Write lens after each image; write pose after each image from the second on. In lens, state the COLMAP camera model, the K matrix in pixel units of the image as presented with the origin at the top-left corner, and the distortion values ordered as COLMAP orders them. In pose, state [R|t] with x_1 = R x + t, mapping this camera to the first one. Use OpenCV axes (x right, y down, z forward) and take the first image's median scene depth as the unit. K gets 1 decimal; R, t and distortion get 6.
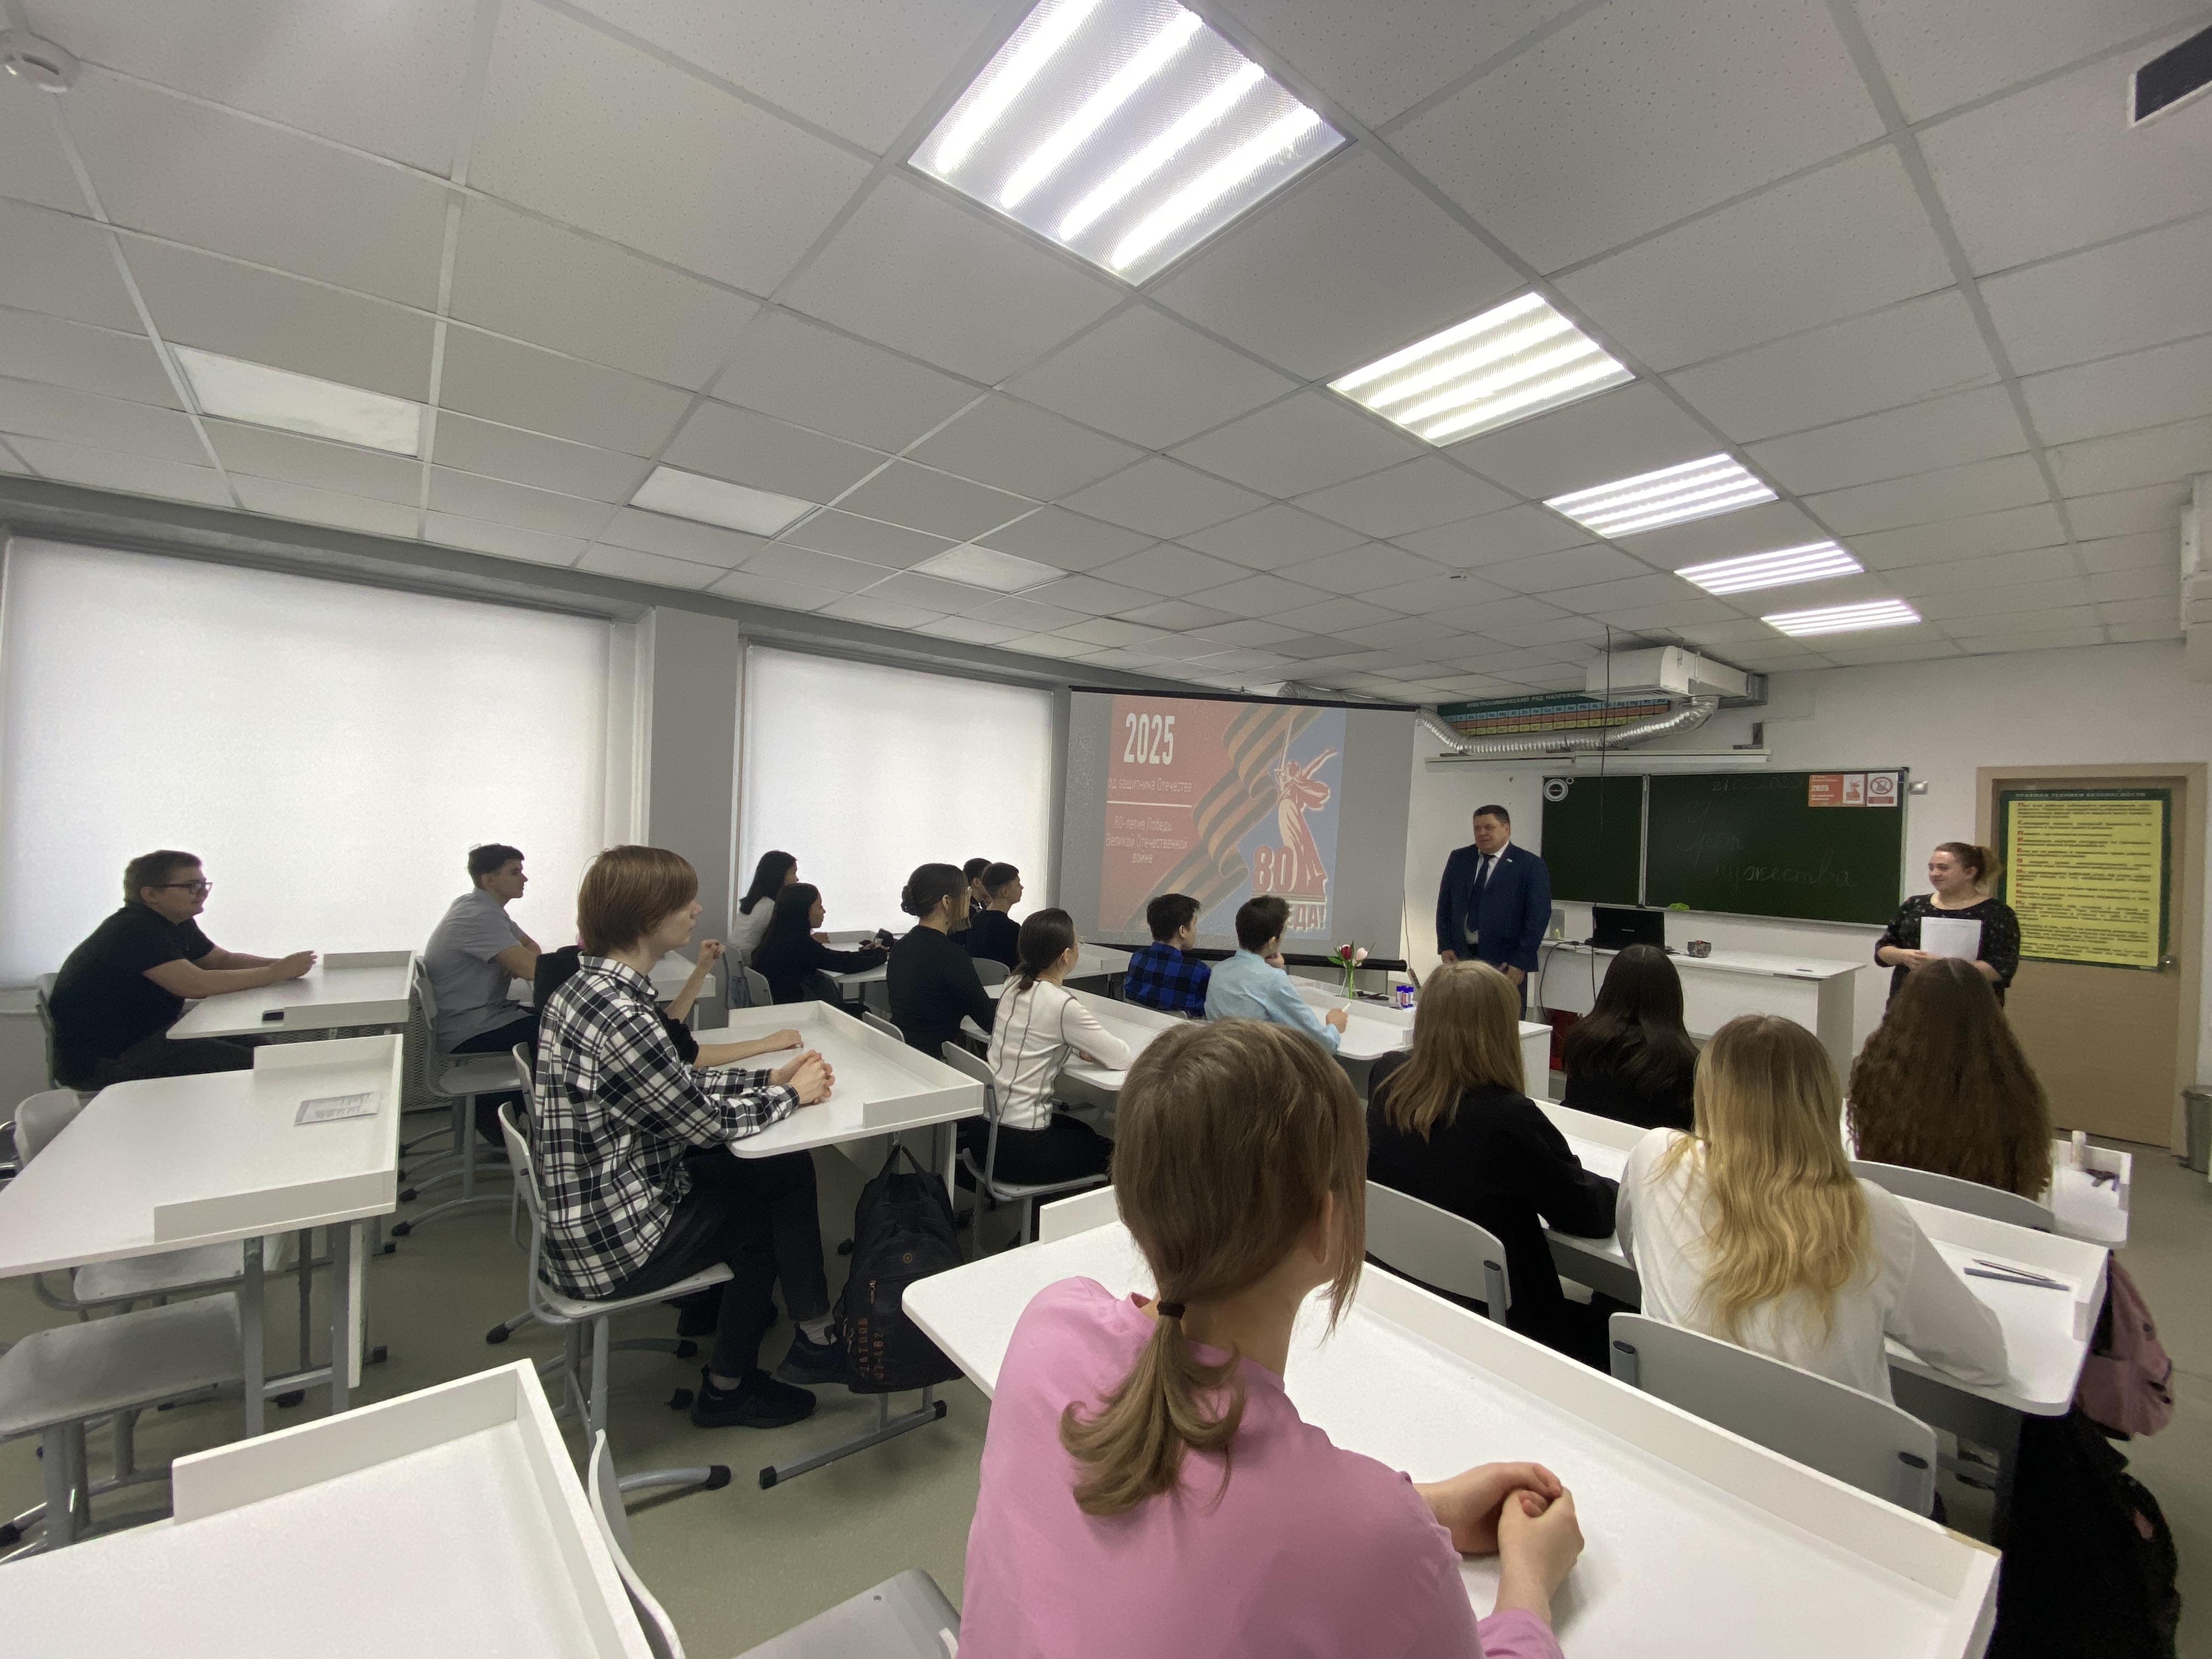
lens RADIAL K [[888.2, 0, 1097.9], [0, 888.2, 838.9], [0, 0, 1]] dist [0.179094, -0.000002]
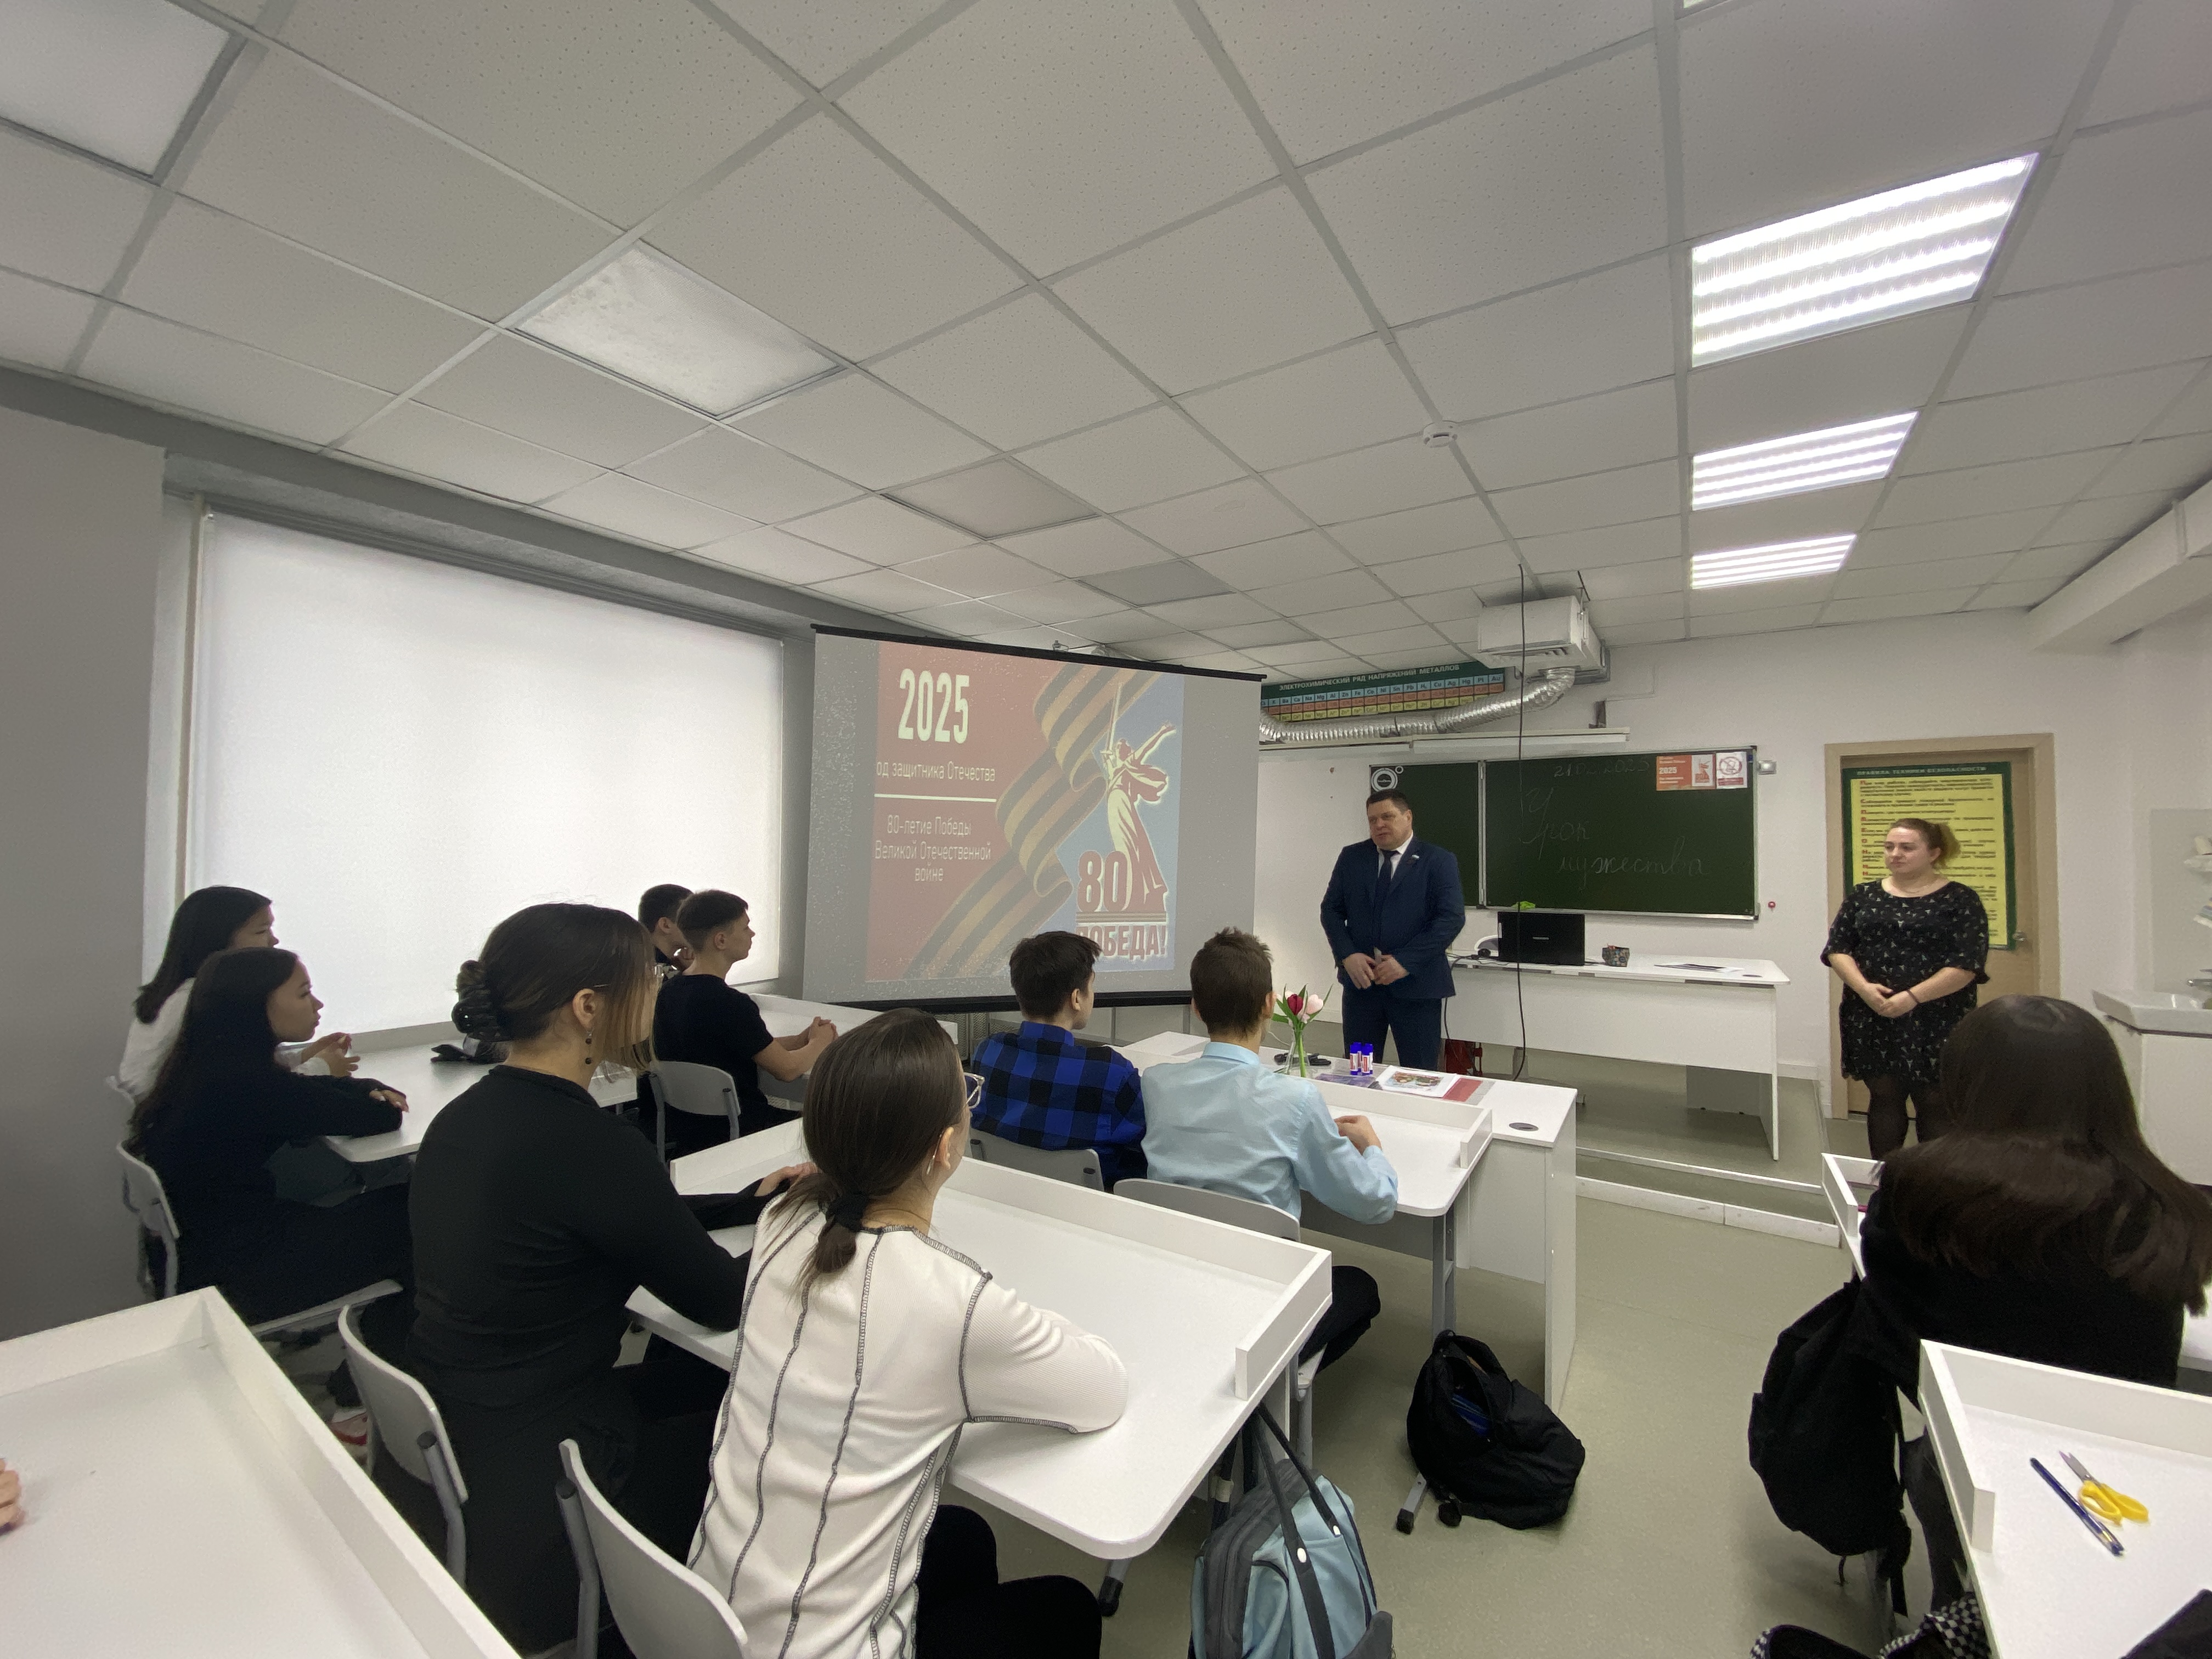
lens RADIAL K [[897.5, 0, 1100.7], [0, 897.5, 837.6], [0, 0, 1]] dist [0.076701, -0.000084]
pose [[0.951499, -0.025623, 0.306583, -0.045461], [0.030641, 0.999464, -0.011566, 0.005562], [-0.306123, 0.020399, 0.951774, 0.322270]]
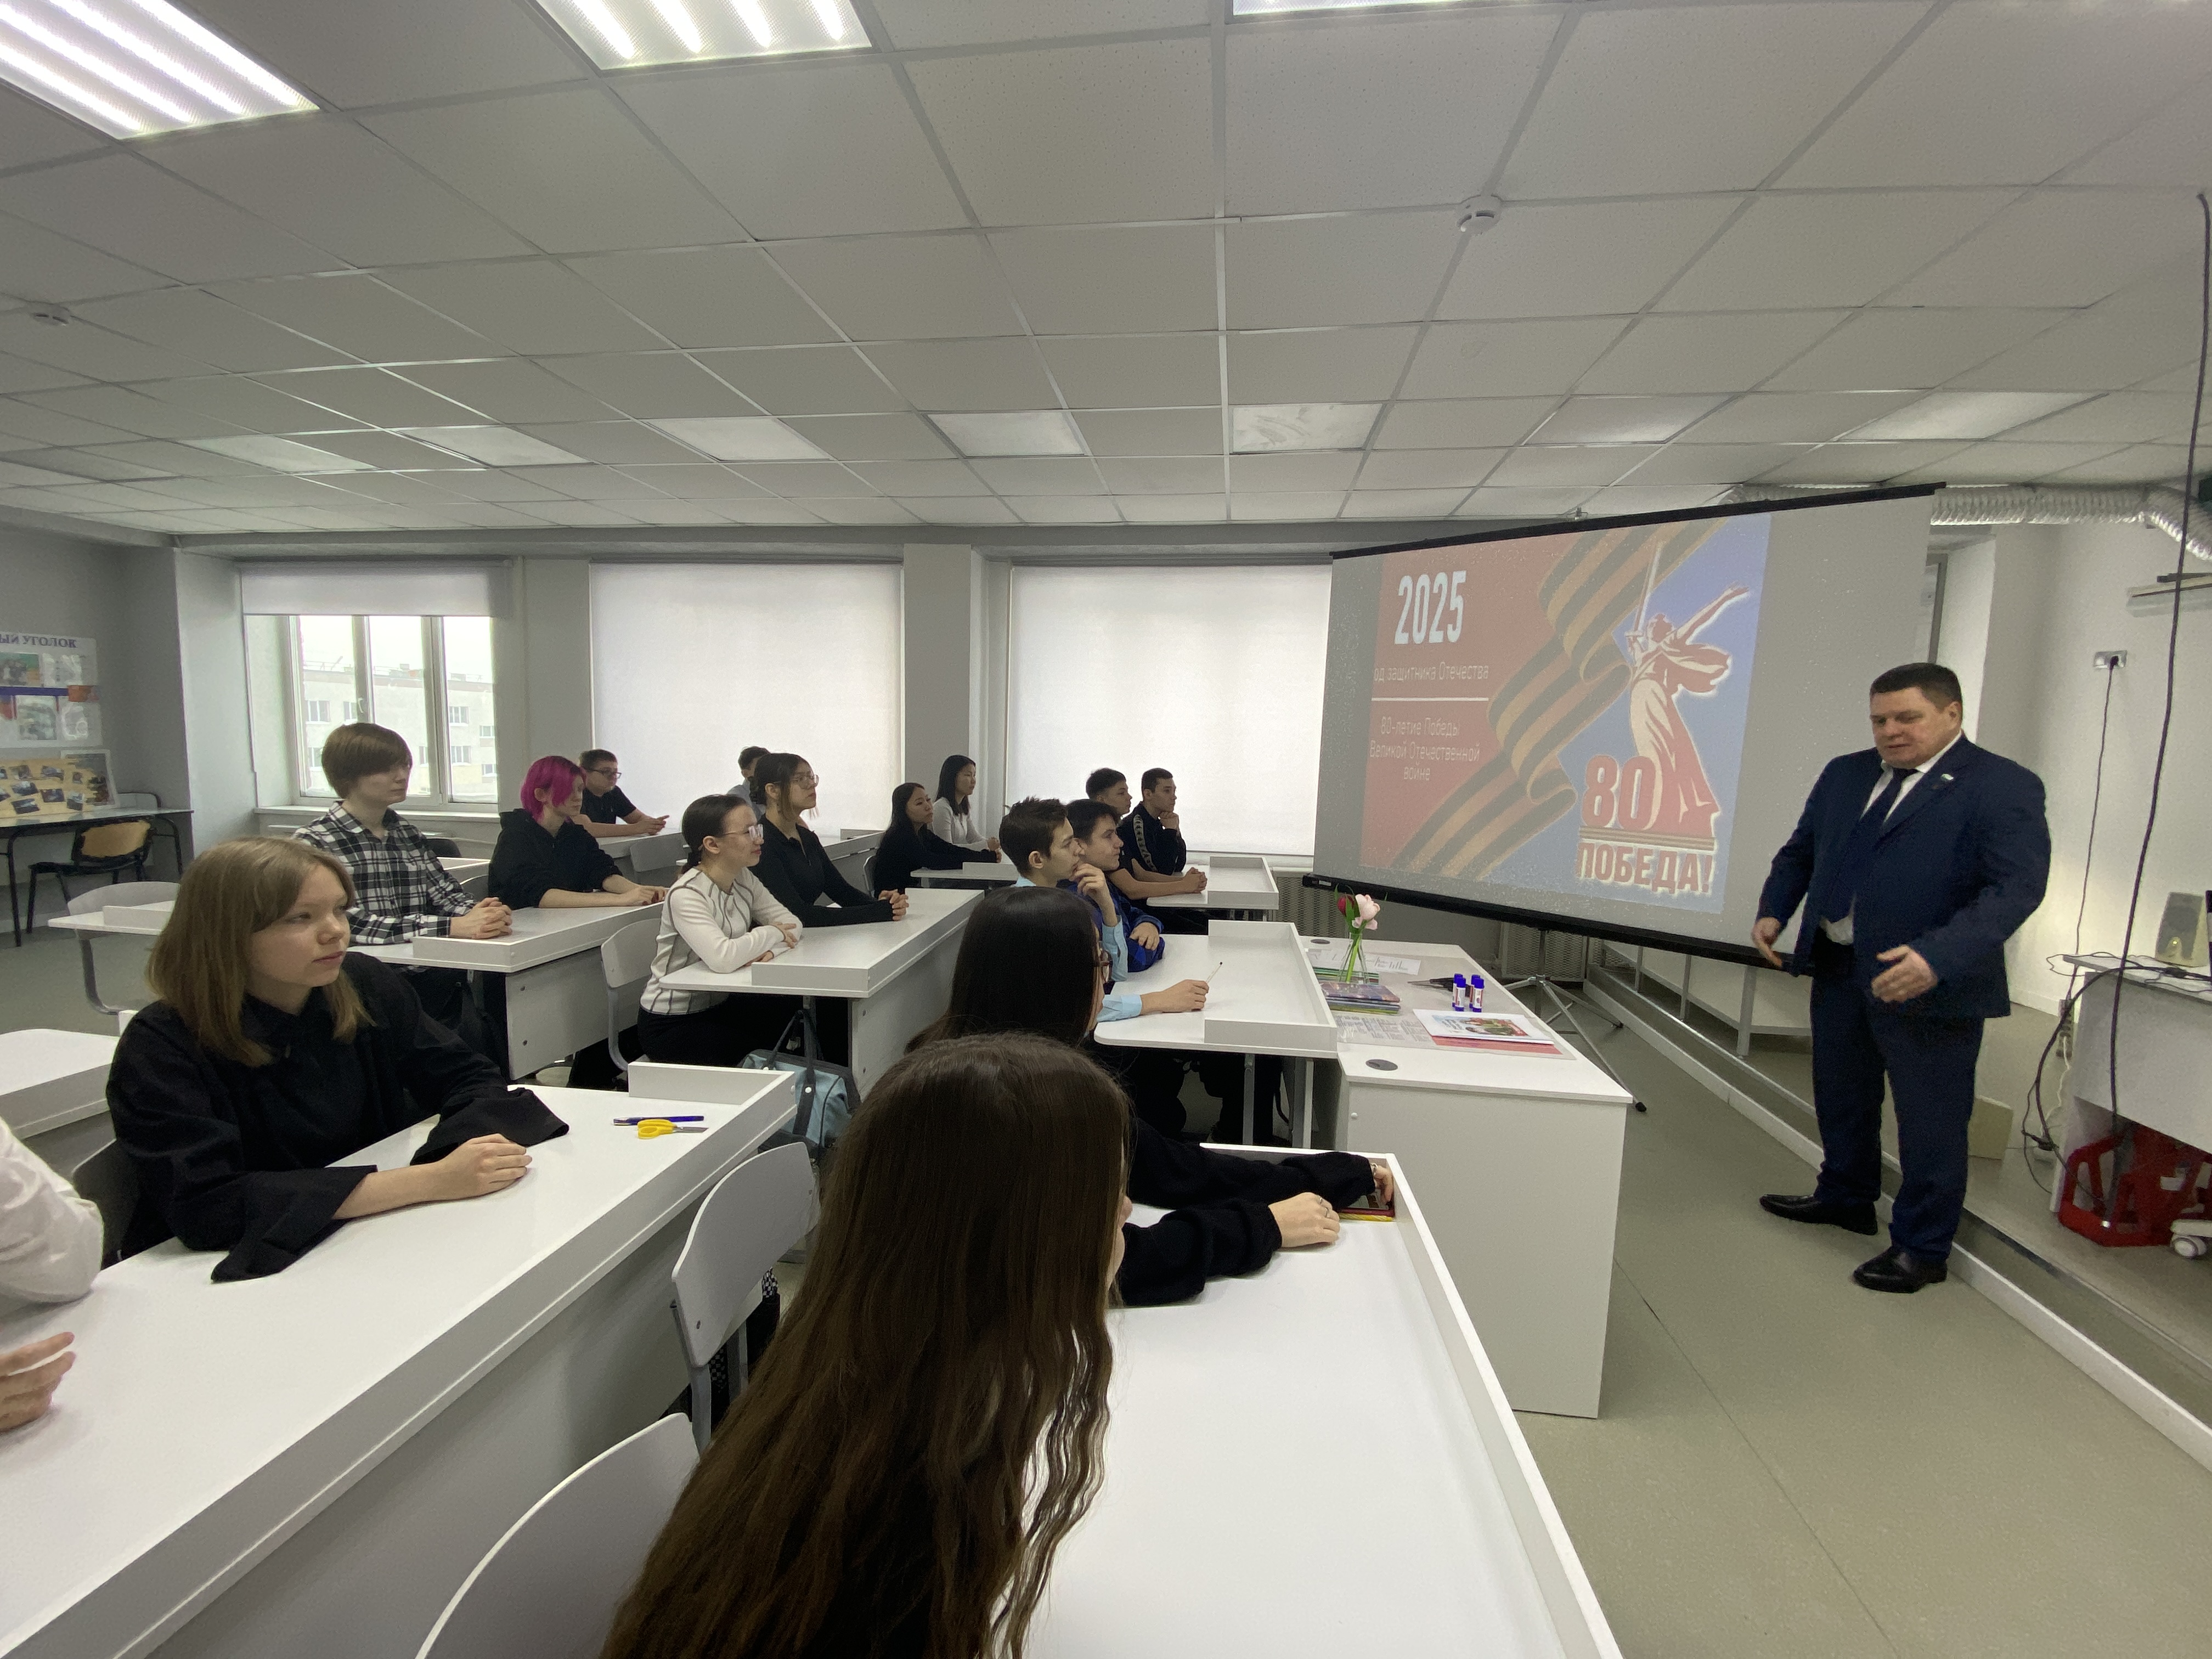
lens RADIAL K [[897.5, 0, 1100.7], [0, 897.5, 837.6], [0, 0, 1]] dist [0.076701, -0.000084]
pose [[0.691404, 0.066891, -0.719365, 0.487048], [-0.004473, 0.996082, 0.088323, 0.010679], [0.722455, -0.057849, 0.688994, 0.332964]]
